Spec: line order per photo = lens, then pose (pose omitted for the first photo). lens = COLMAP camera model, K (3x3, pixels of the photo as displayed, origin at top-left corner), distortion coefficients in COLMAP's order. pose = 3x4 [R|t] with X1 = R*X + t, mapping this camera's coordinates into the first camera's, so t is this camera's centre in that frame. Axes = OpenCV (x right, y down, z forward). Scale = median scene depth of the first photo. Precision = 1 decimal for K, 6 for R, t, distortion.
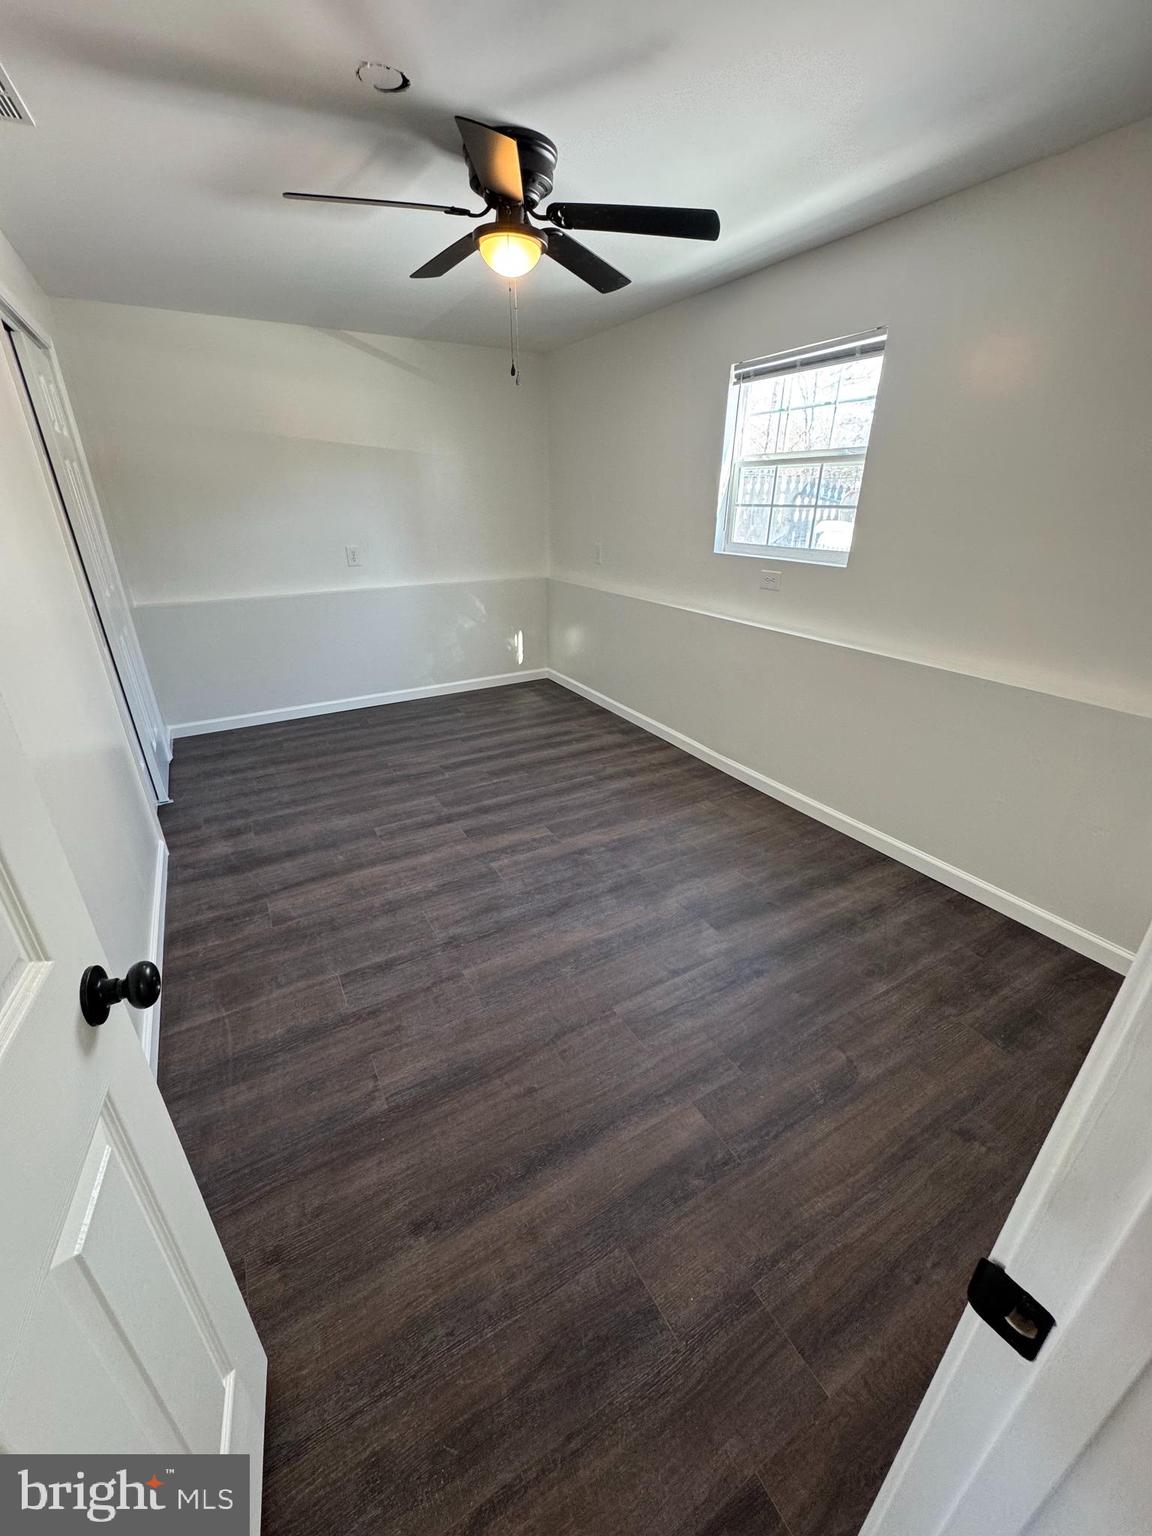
lens RADIAL K [[612.0, 0, 574.8], [0, 612.0, 768.2], [0, 0, 1]] dist [-0.002431, 0.000601]
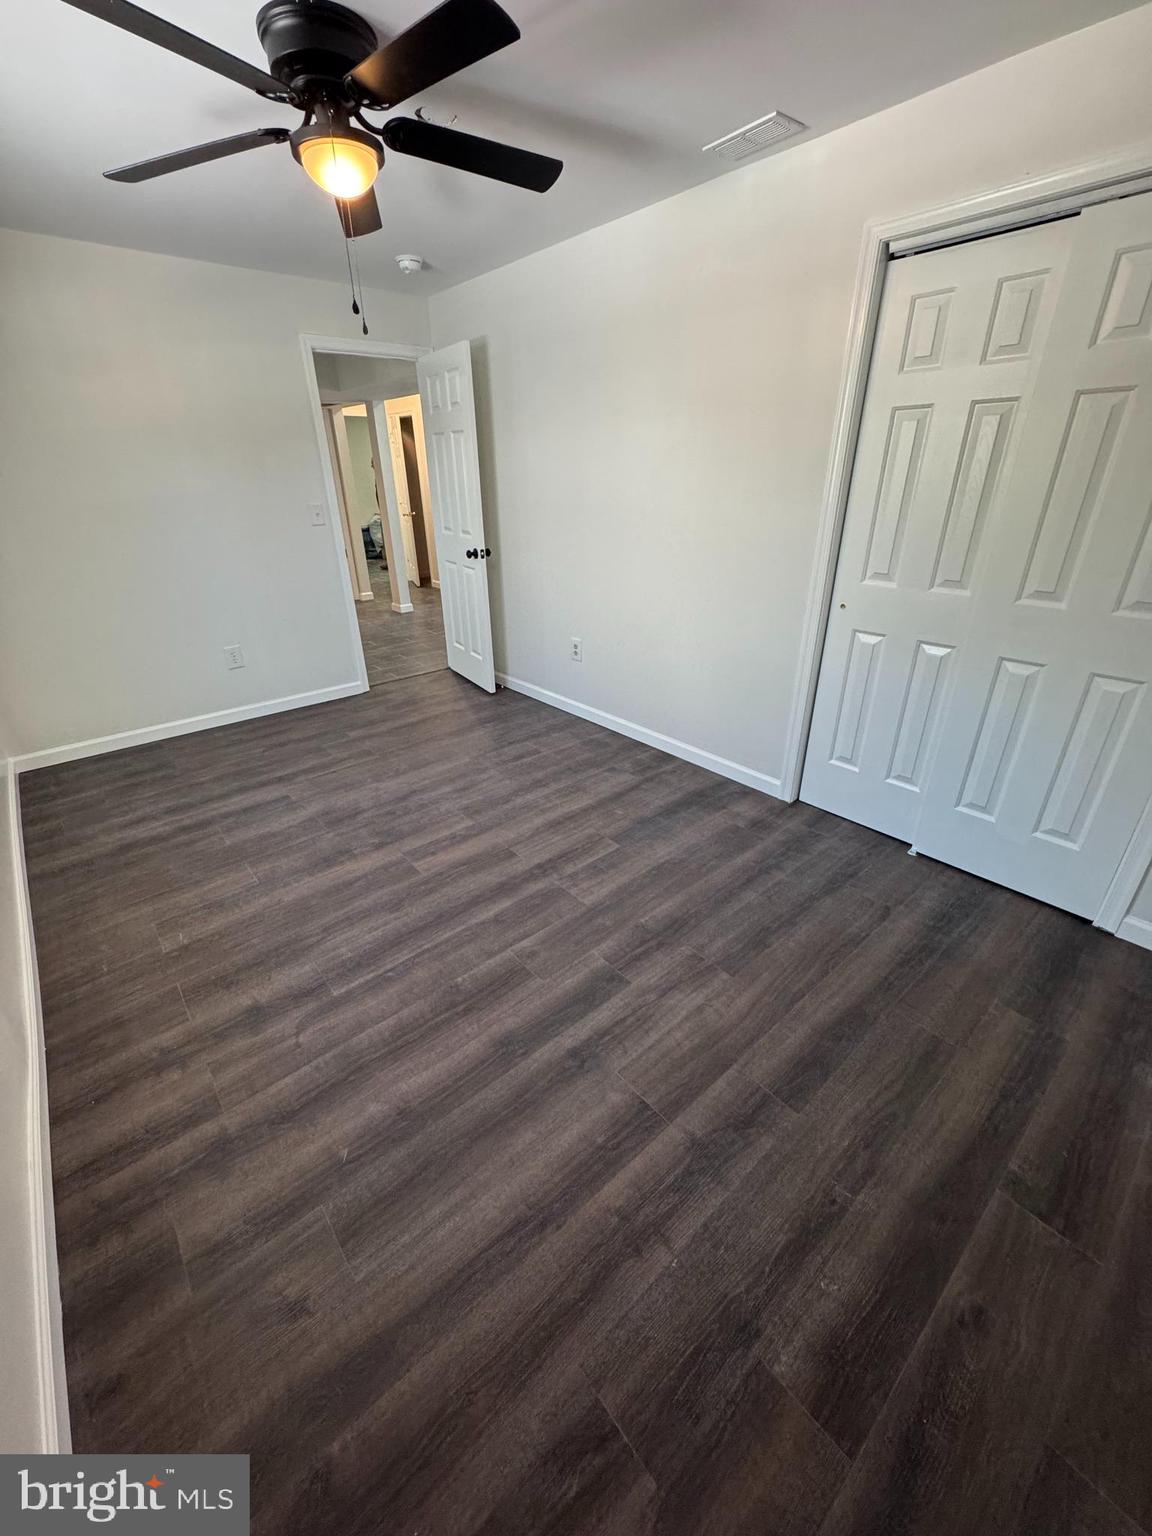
lens RADIAL K [[612.0, 0, 575.0], [0, 612.0, 765.9], [0, 0, 1]] dist [-0.002431, 0.000601]
pose [[-0.981761, 0.095726, -0.164259, -0.129265], [-0.065000, 0.642918, 0.763172, -0.630252], [0.178660, 0.759930, -0.624970, 1.423632]]
